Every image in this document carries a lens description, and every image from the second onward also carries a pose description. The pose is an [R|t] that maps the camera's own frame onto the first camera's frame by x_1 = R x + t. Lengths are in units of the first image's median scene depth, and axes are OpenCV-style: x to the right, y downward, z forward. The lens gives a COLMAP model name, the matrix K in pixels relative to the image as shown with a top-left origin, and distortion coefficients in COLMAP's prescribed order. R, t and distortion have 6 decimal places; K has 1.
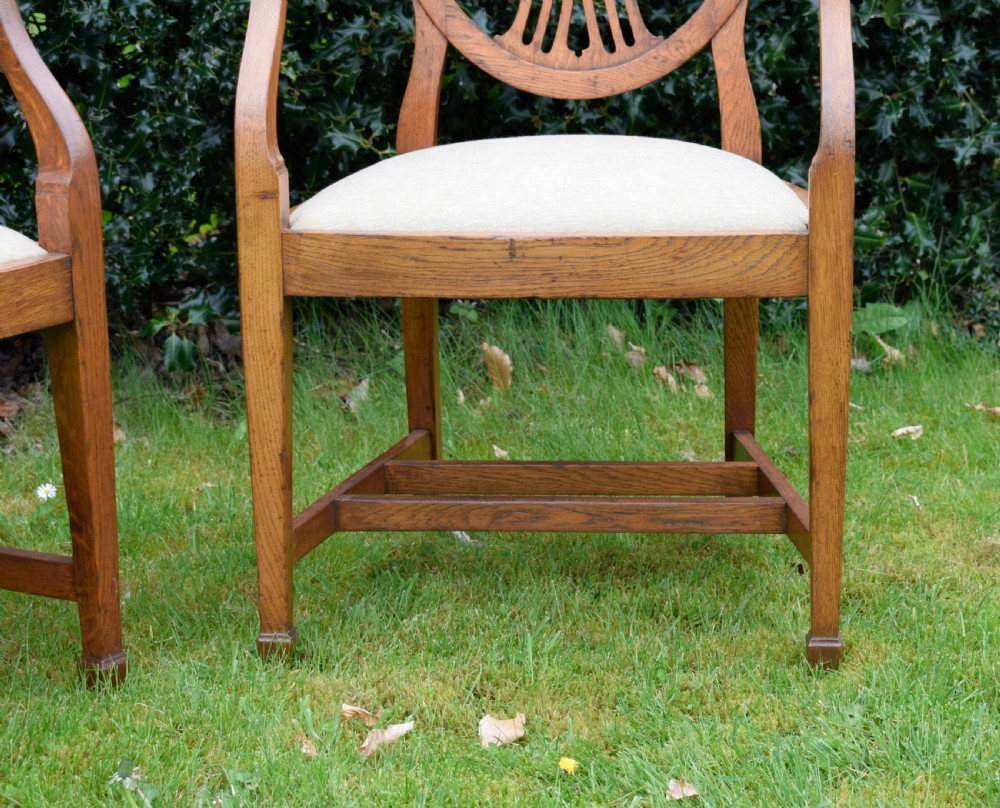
lens RADIAL K [[2446.9, 0, 607.8], [0, 2446.9, 402.4], [0, 0, 1]] dist [-0.072882, 0.582659]
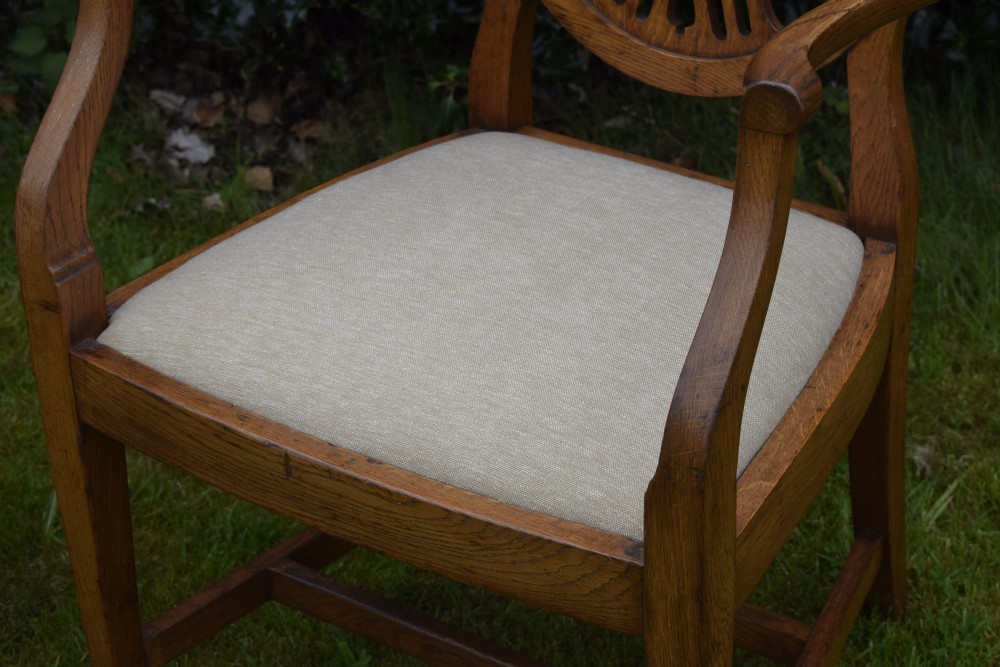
lens RADIAL K [[2313.6, 0, 500.6], [0, 2313.6, 332.7], [0, 0, 1]] dist [-0.034094, 0.007991]
pose [[0.857851, 0.249079, -0.449500, 0.273130], [-0.080957, 0.929267, 0.360428, -0.304660], [0.507481, -0.272804, 0.817338, 0.402273]]
